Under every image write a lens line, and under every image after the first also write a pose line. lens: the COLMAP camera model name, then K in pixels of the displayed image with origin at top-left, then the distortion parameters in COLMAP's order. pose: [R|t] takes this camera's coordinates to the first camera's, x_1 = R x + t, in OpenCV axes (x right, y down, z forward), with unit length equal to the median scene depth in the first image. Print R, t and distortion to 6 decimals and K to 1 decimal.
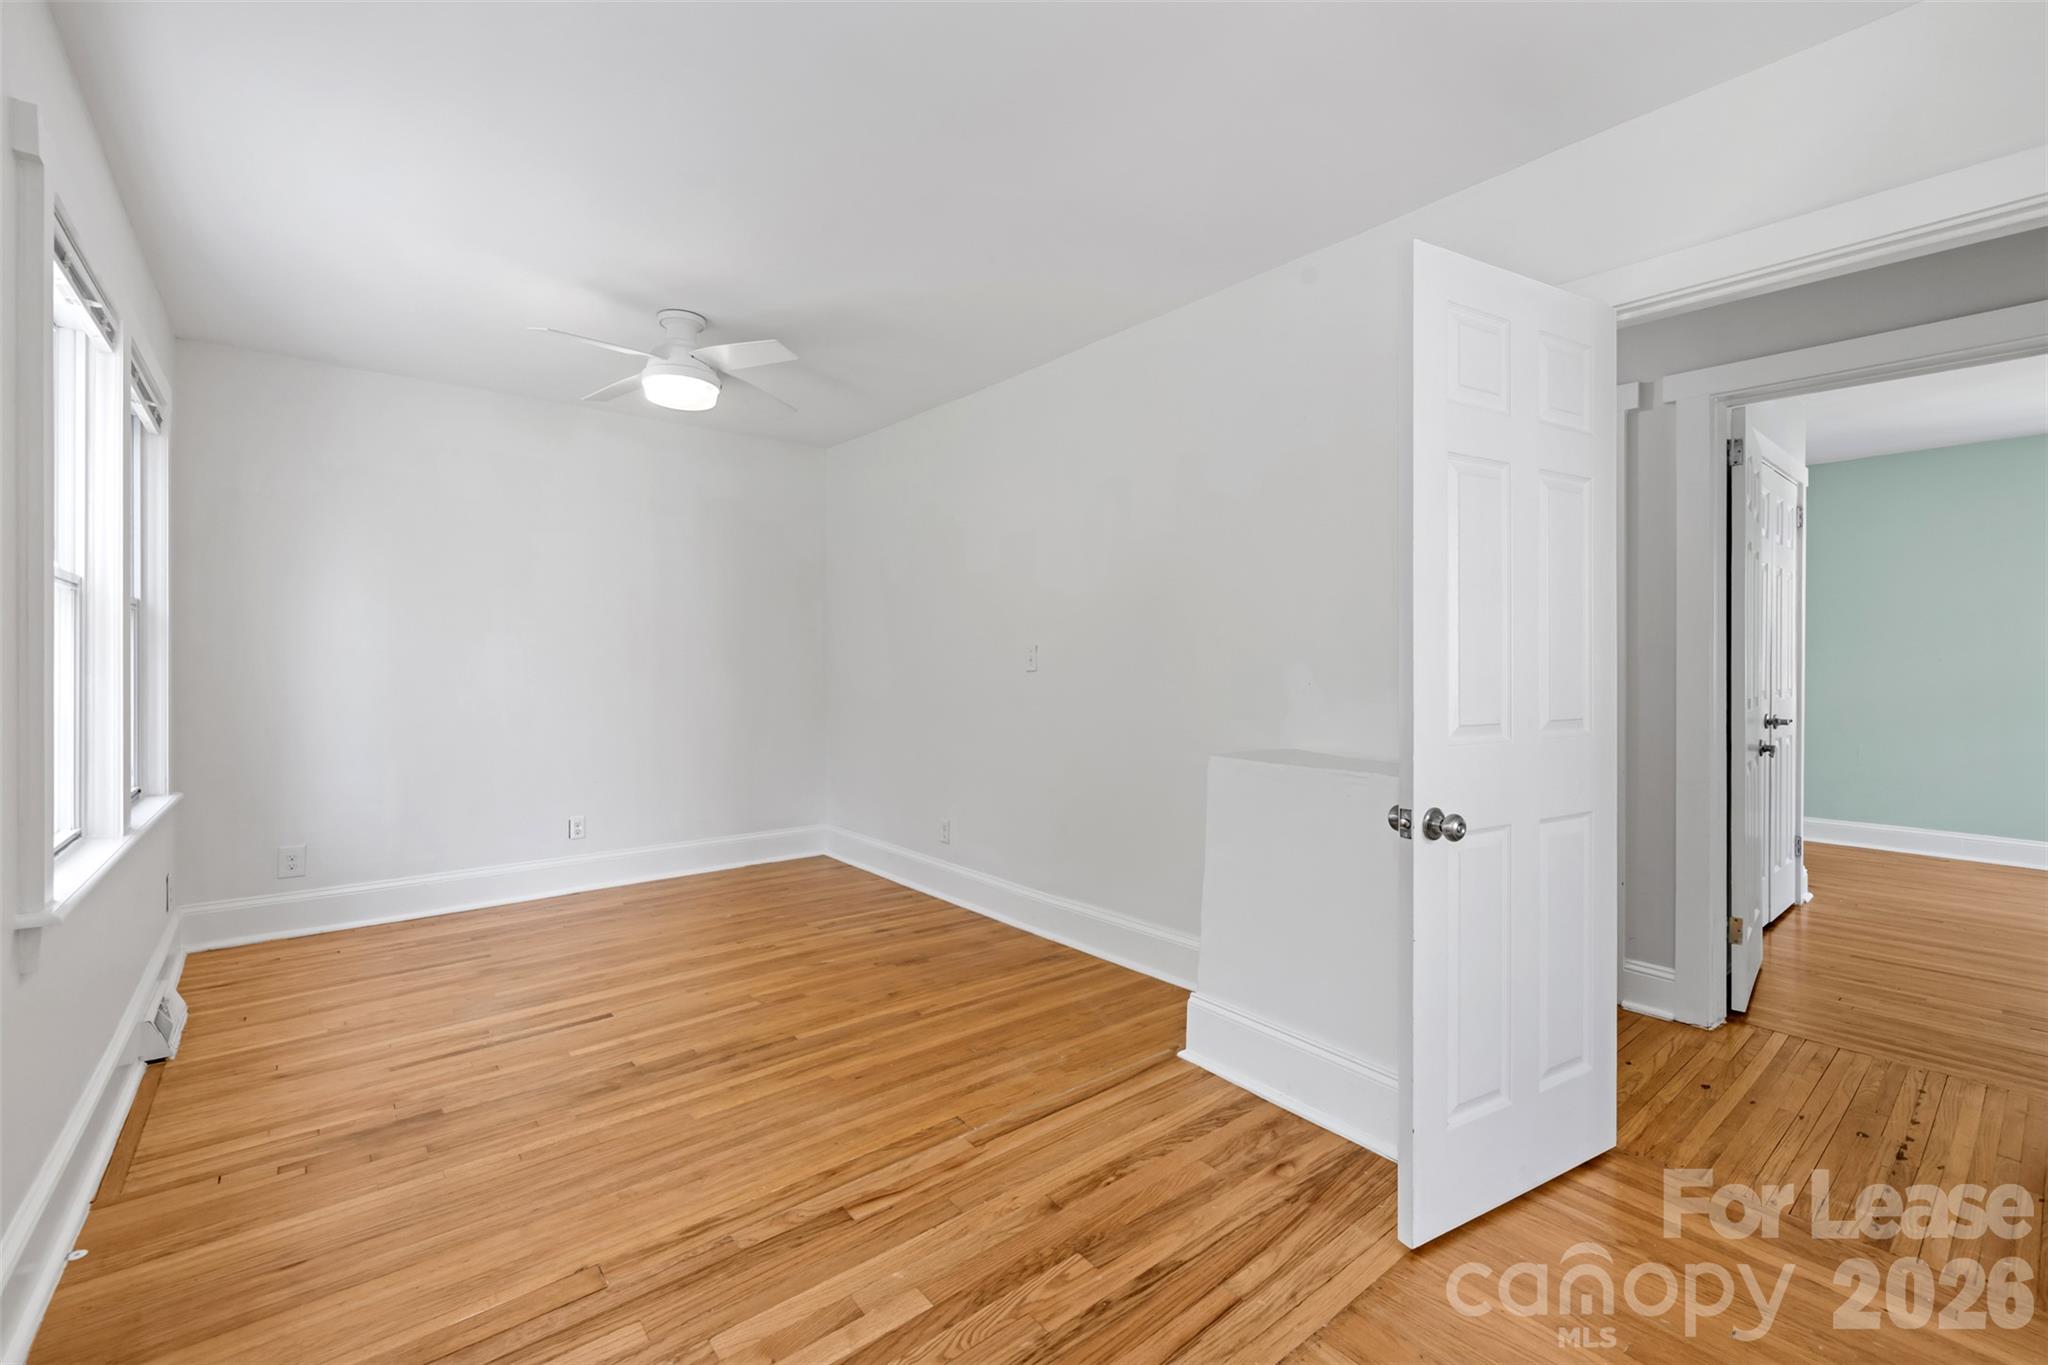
lens RADIAL K [[857.7, 0, 1025.8], [0, 857.7, 664.8], [0, 0, 1]] dist [0.003332, 0.000431]
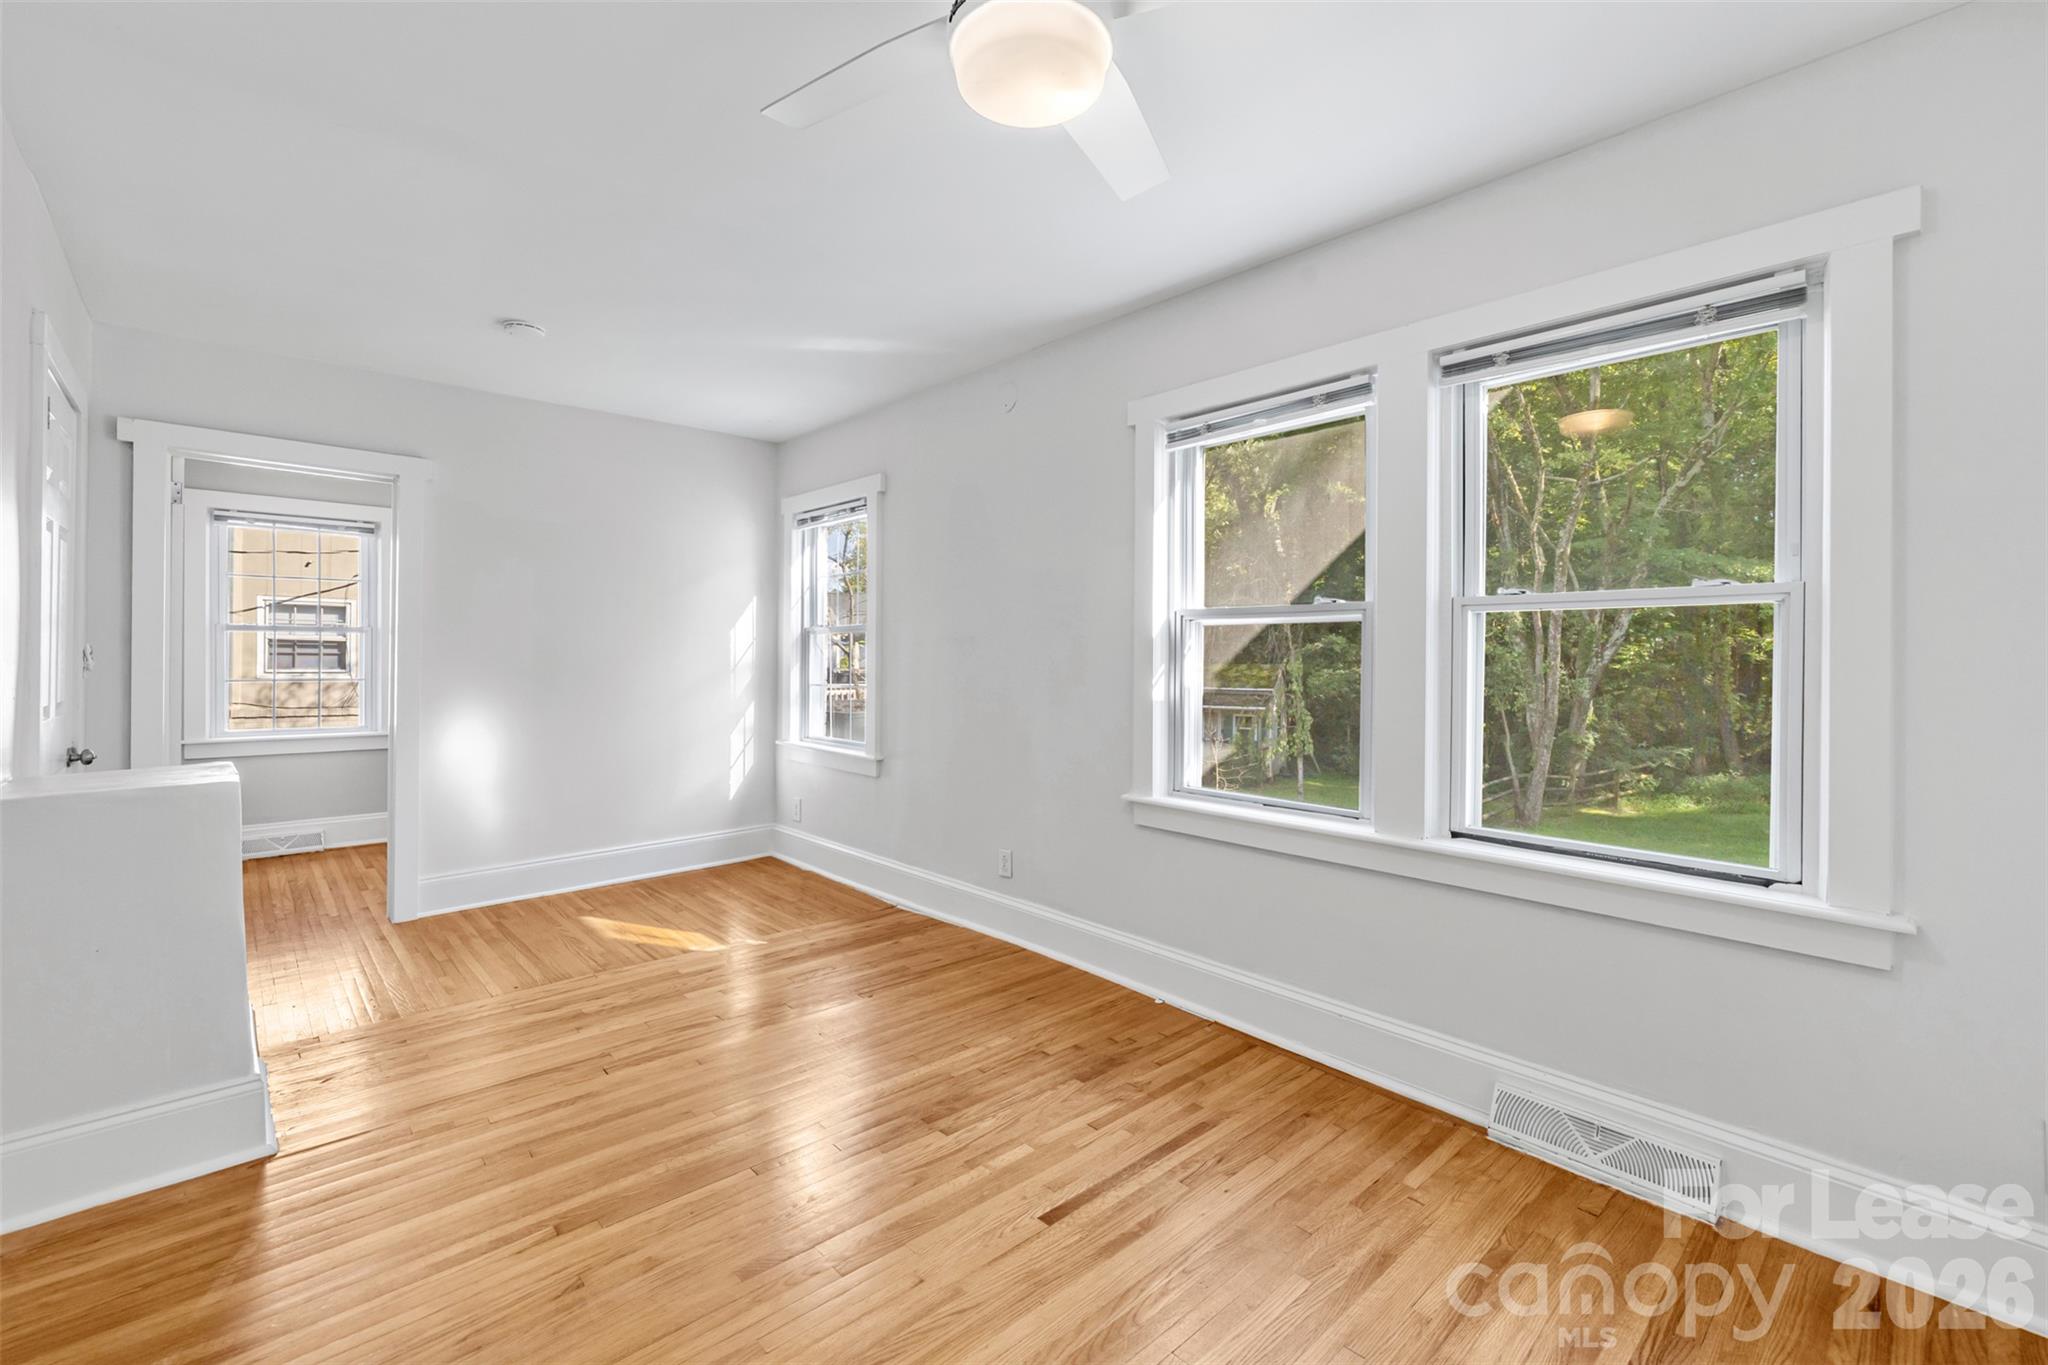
lens RADIAL K [[857.7, 0, 1025.8], [0, 857.7, 664.8], [0, 0, 1]] dist [0.003332, 0.000431]
pose [[-0.998793, -0.013487, -0.047232, -0.564809], [-0.013567, 0.999907, 0.001366, -0.015901], [0.047209, 0.002005, -0.998883, 2.151200]]
